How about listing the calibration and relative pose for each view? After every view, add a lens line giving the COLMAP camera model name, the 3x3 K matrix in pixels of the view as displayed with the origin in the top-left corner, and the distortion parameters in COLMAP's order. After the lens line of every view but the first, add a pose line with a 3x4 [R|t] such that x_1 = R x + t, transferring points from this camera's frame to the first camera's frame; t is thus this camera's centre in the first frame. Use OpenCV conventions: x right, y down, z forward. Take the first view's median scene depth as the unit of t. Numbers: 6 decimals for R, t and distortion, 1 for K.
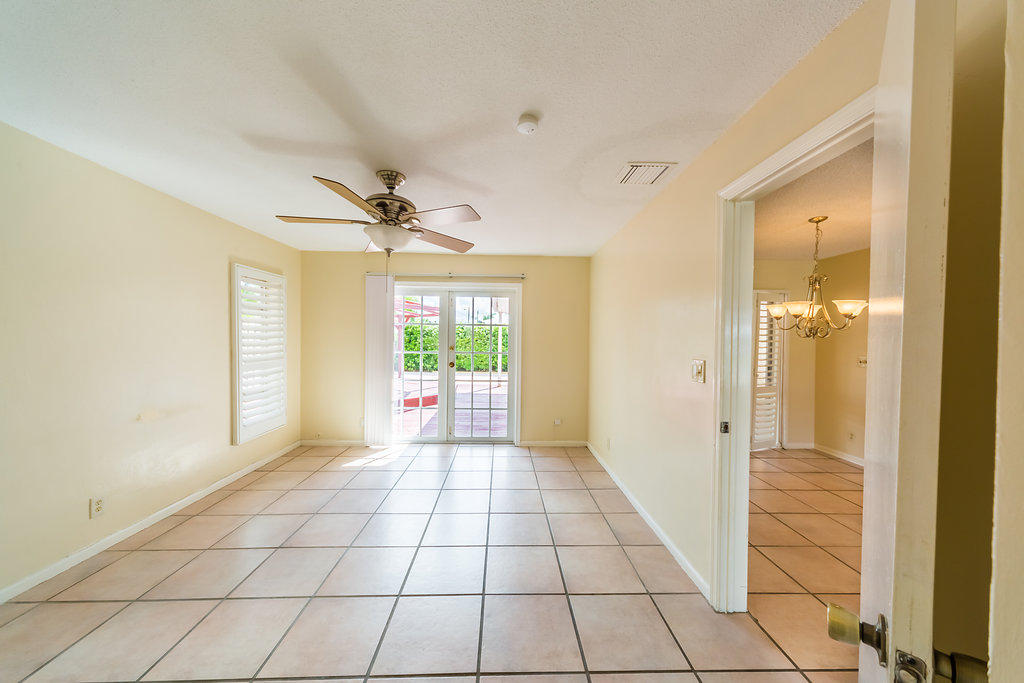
lens RADIAL K [[354.1, 0, 522.8], [0, 354.1, 338.9], [0, 0, 1]] dist [-0.000416, 0.000022]
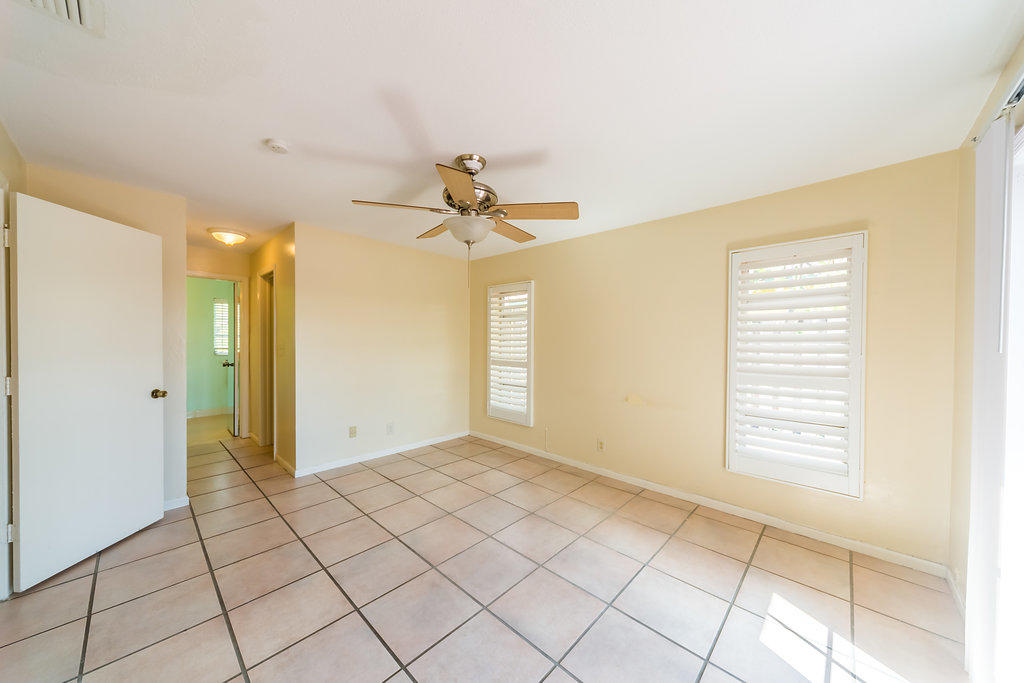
lens RADIAL K [[354.1, 0, 516.0], [0, 354.1, 341.4], [0, 0, 1]] dist [-0.000416, 0.000022]
pose [[-0.726816, -0.008097, -0.686785, 0.095677], [-0.012322, 0.999923, 0.001250, 0.003156], [0.686722, 0.009371, -0.726860, 1.000450]]
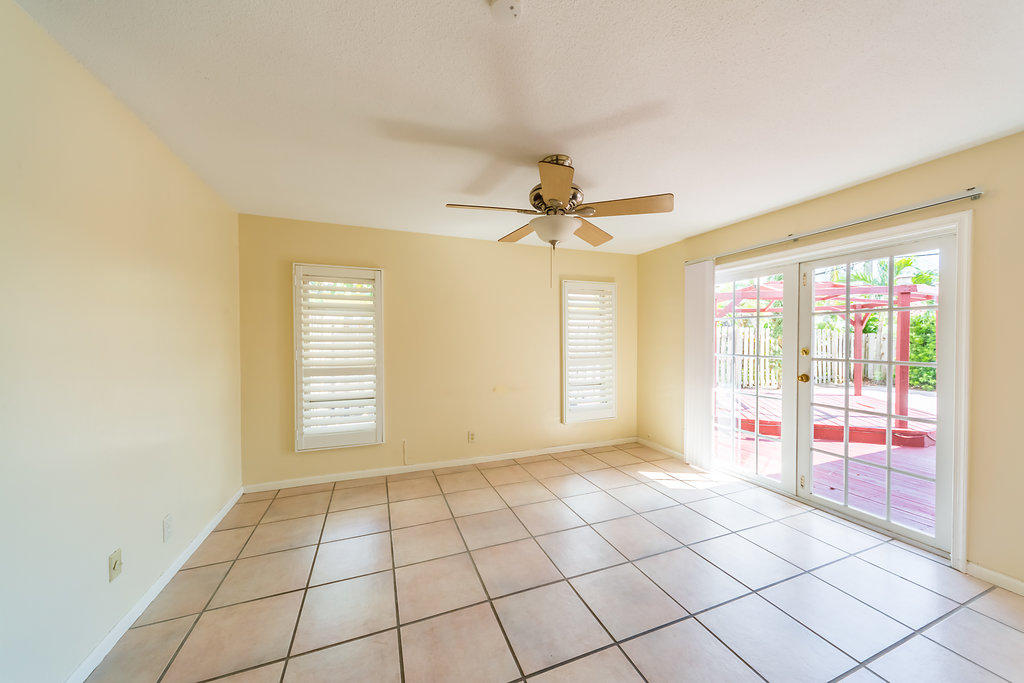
lens RADIAL K [[354.1, 0, 504.5], [0, 354.1, 341.1], [0, 0, 1]] dist [-0.000416, 0.000022]
pose [[0.305765, -0.006614, -0.952084, 0.261962], [0.005303, 0.999972, -0.005243, 0.008312], [0.952092, -0.003446, 0.305792, 0.329256]]
